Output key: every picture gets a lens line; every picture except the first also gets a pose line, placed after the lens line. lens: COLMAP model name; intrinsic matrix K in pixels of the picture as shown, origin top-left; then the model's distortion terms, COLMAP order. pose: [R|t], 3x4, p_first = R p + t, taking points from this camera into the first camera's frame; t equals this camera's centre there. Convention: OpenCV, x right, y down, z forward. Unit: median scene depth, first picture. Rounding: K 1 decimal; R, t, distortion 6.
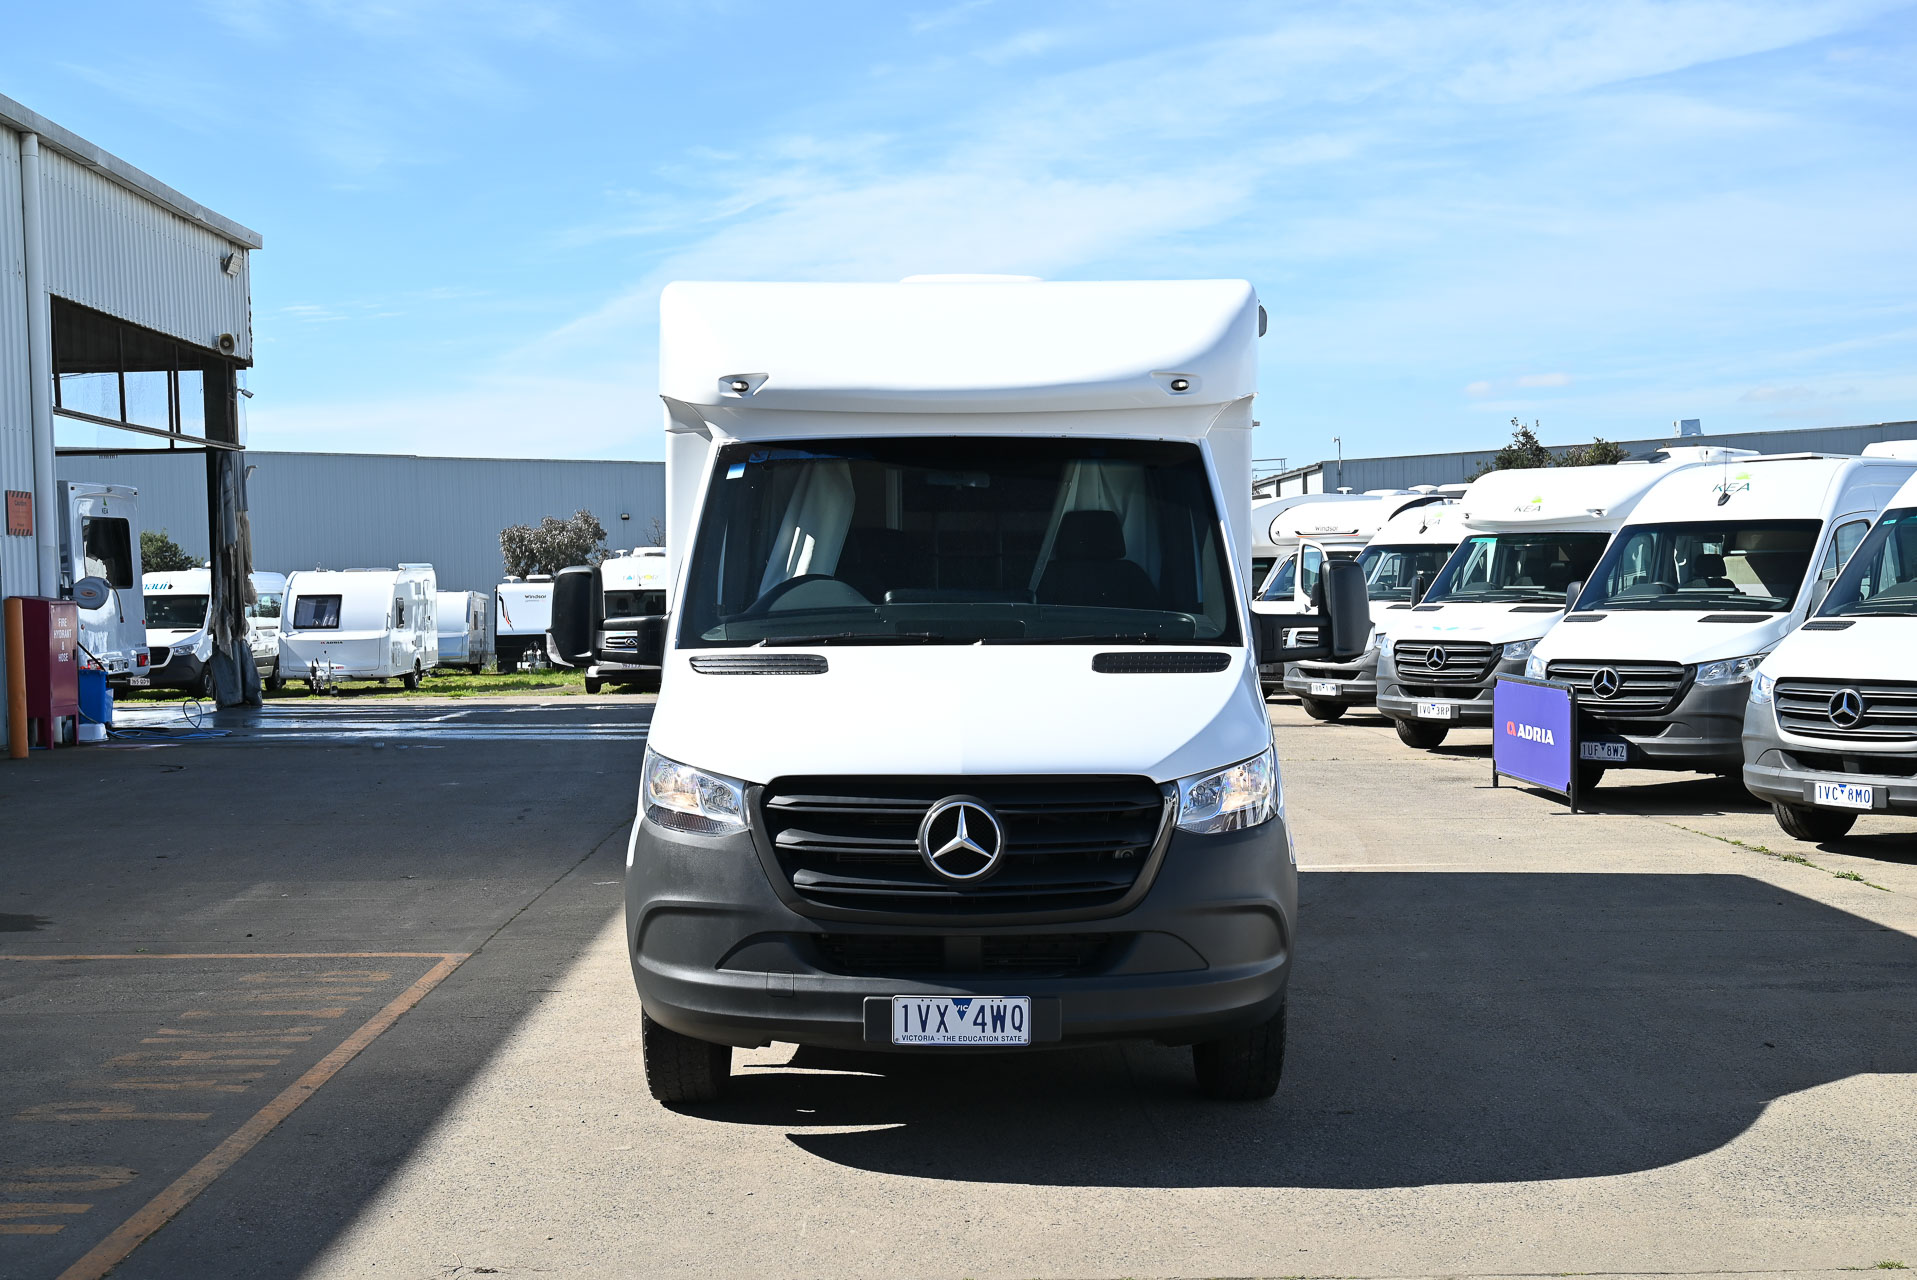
lens RADIAL K [[2274.3, 0, 973.3], [0, 2274.3, 634.3], [0, 0, 1]] dist [-0.002090, 0.000000]
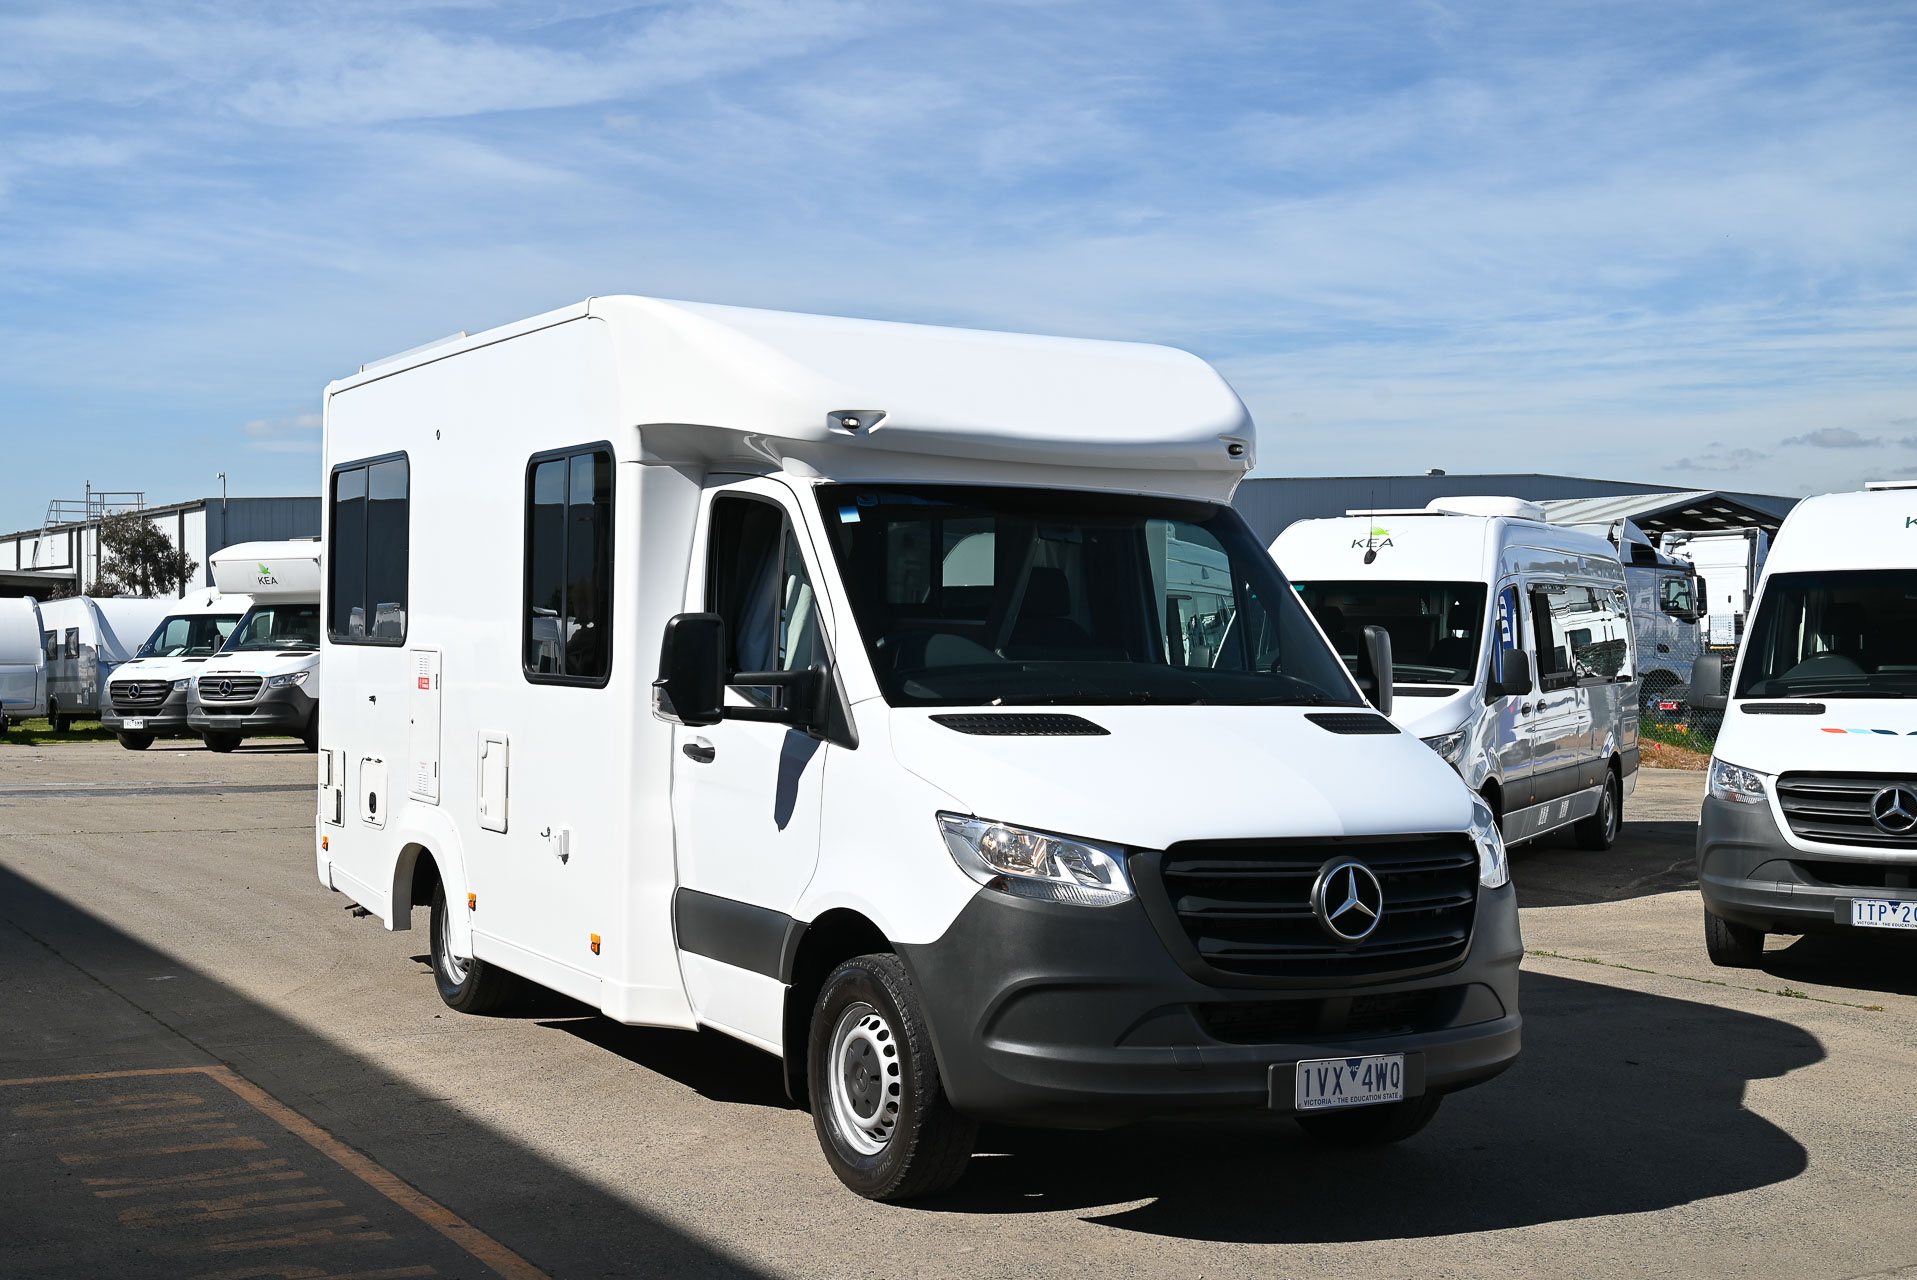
lens RADIAL K [[2380.3, 0, 947.0], [0, 2380.3, 657.8], [0, 0, 1]] dist [0.011520, 0.000000]
pose [[0.871655, 0.016252, 0.489850, -0.619131], [-0.010007, 0.999832, -0.015367, 0.001186], [-0.490018, 0.008493, 0.871671, 0.156891]]
